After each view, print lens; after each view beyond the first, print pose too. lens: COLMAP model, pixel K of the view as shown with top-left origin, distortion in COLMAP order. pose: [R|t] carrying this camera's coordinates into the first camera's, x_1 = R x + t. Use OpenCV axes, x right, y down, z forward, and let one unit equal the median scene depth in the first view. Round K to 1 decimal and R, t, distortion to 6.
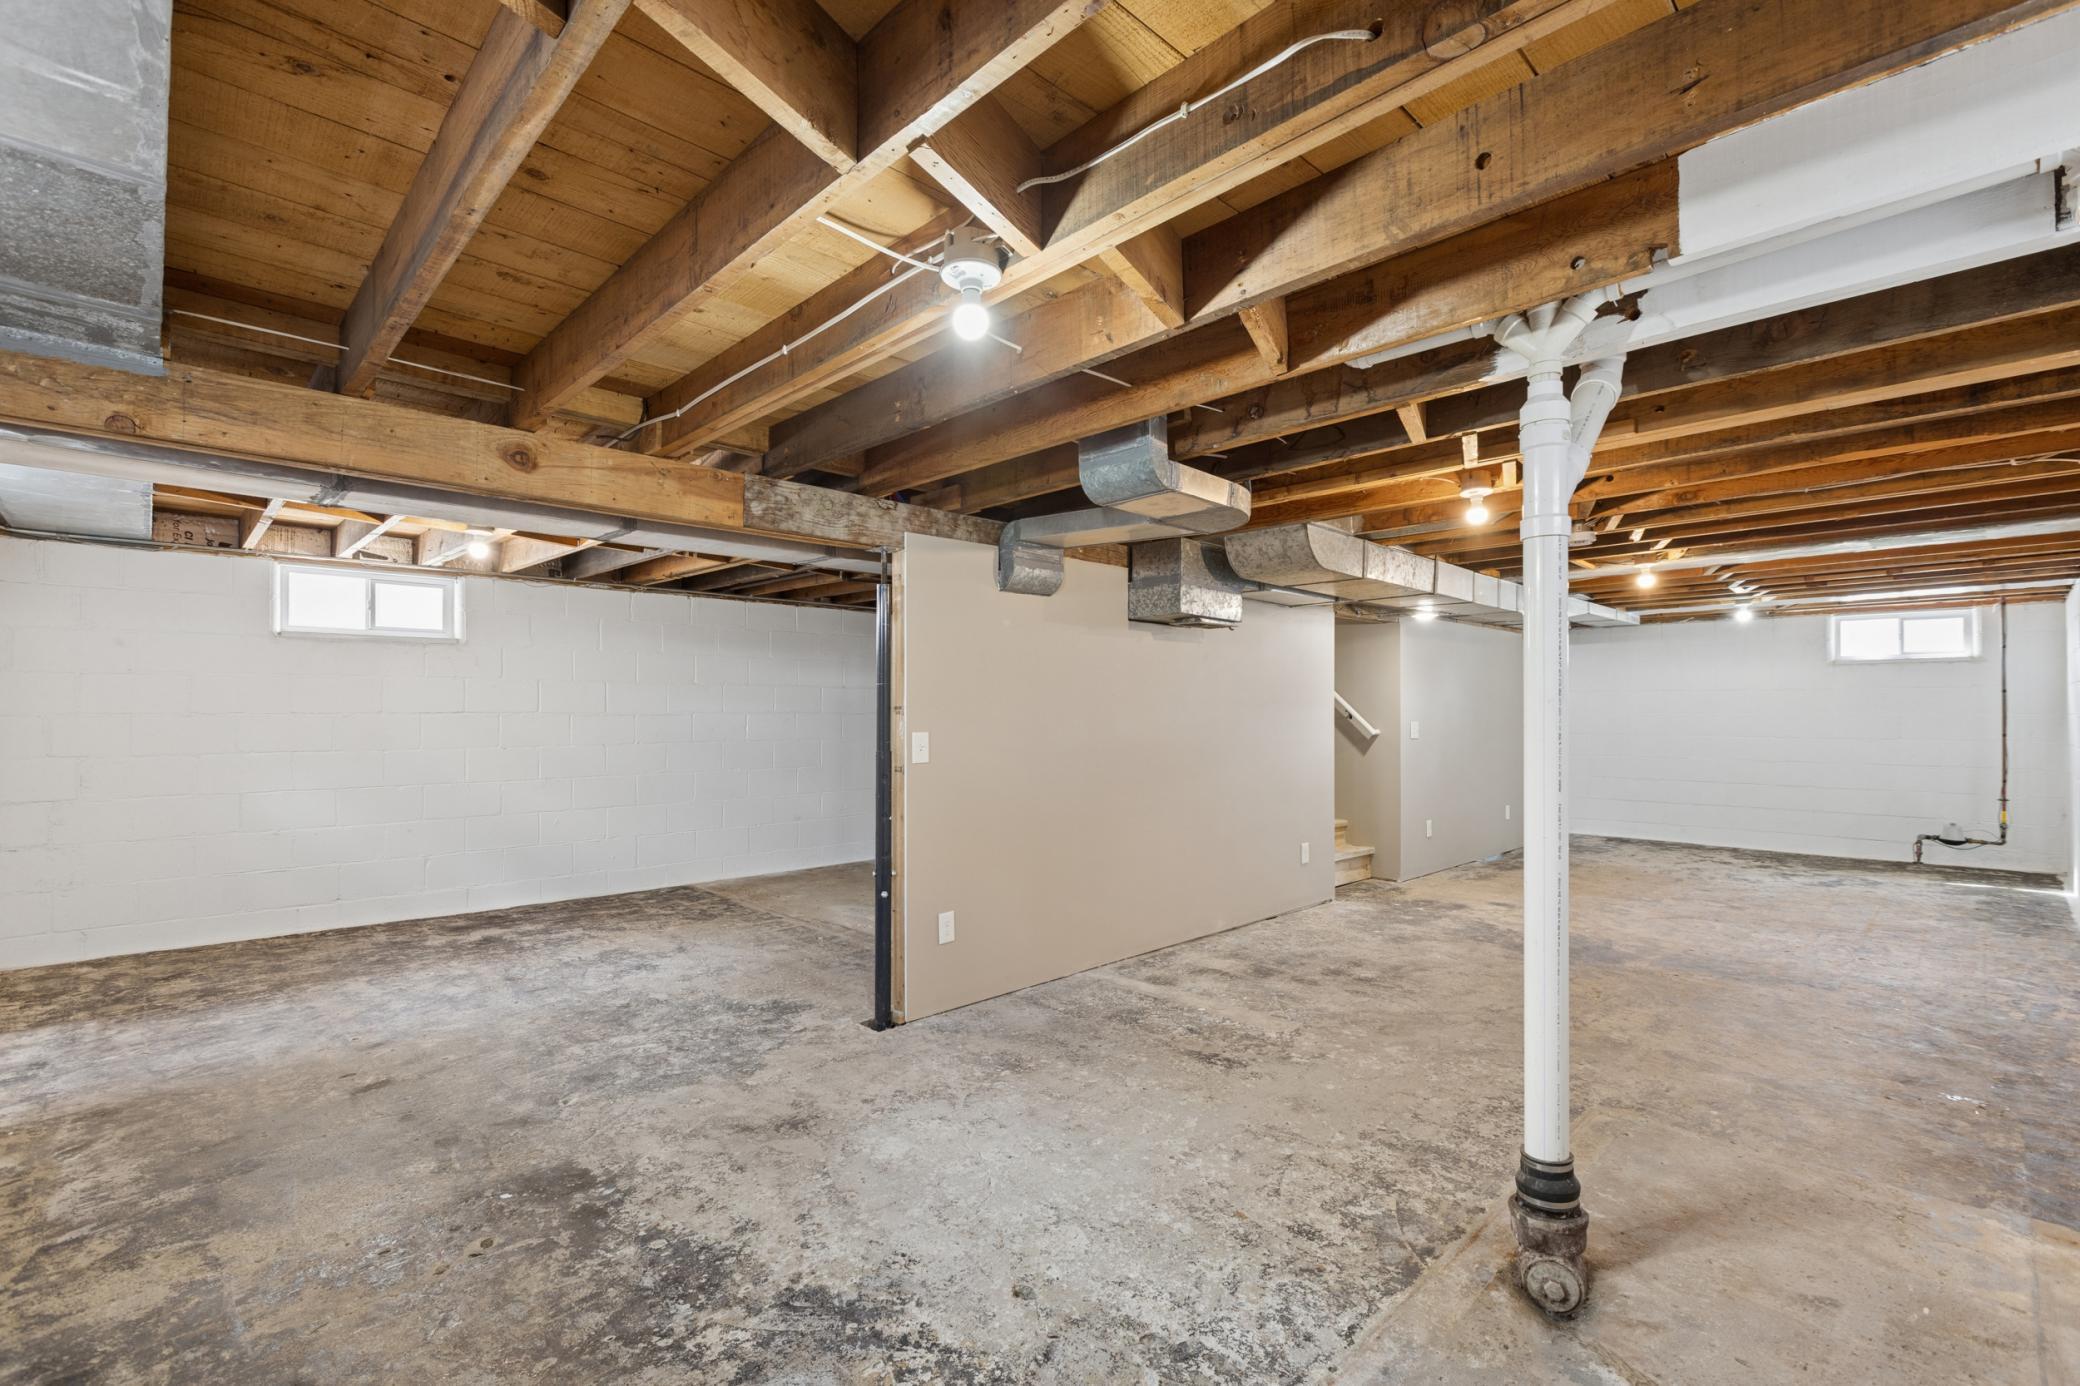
lens RADIAL K [[929.3, 0, 1036.3], [0, 929.3, 708.7], [0, 0, 1]] dist [-0.000219, 0.000003]
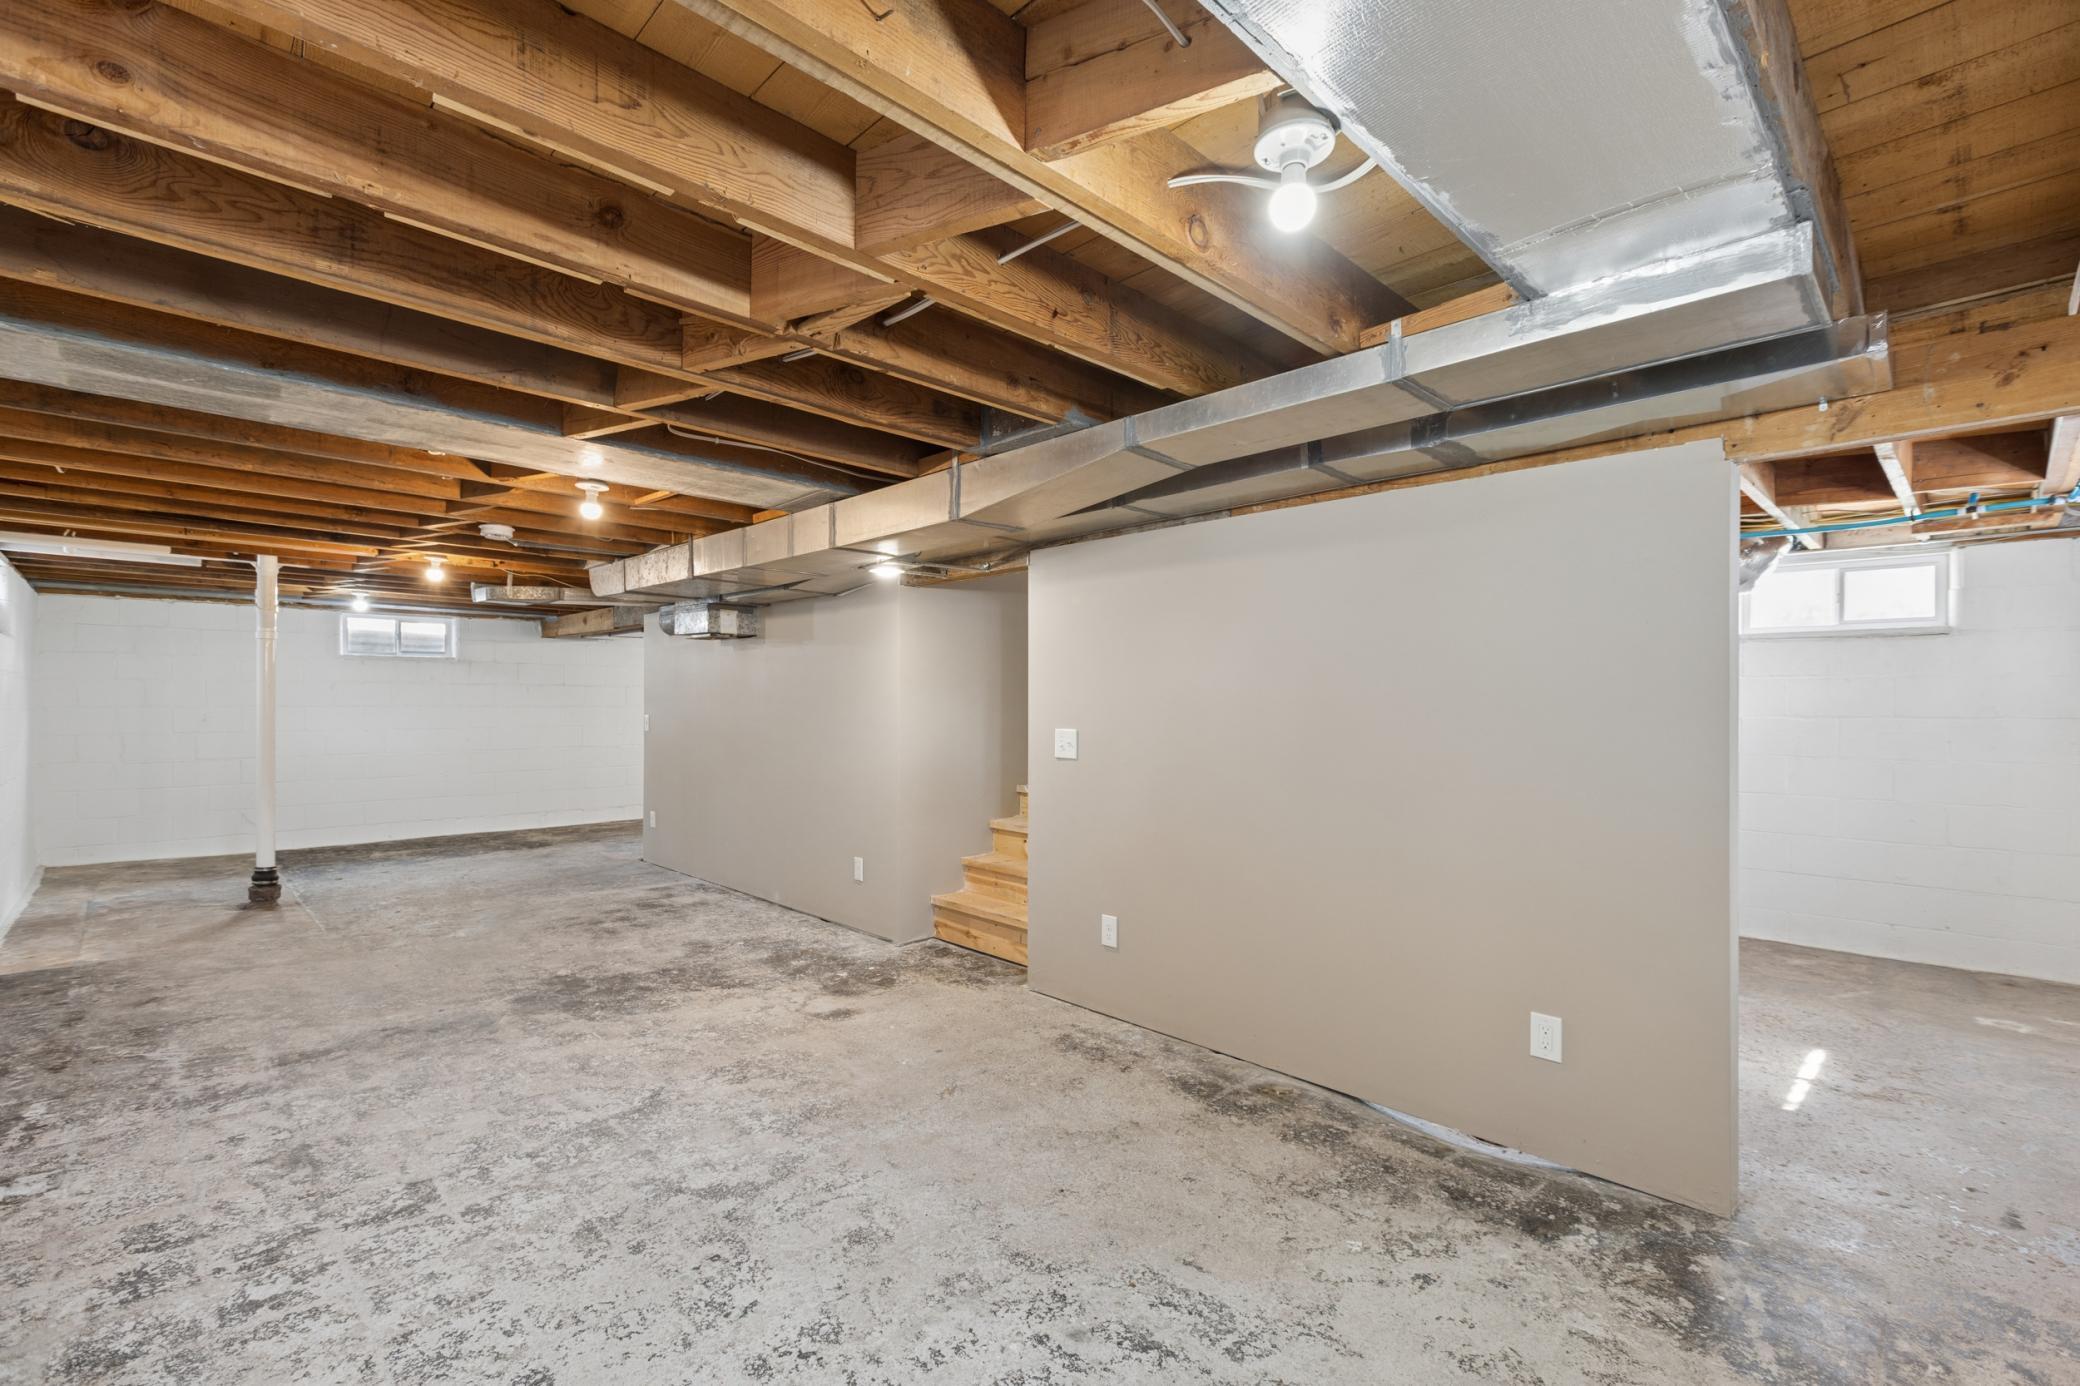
lens RADIAL K [[929.3, 0, 1036.3], [0, 929.3, 708.7], [0, 0, 1]] dist [-0.000219, 0.000003]
pose [[0.001017, 0.002853, -0.999995, 0.797717], [-0.004631, 0.999985, 0.002849, -0.002767], [0.999989, 0.004628, 0.001030, 0.793131]]
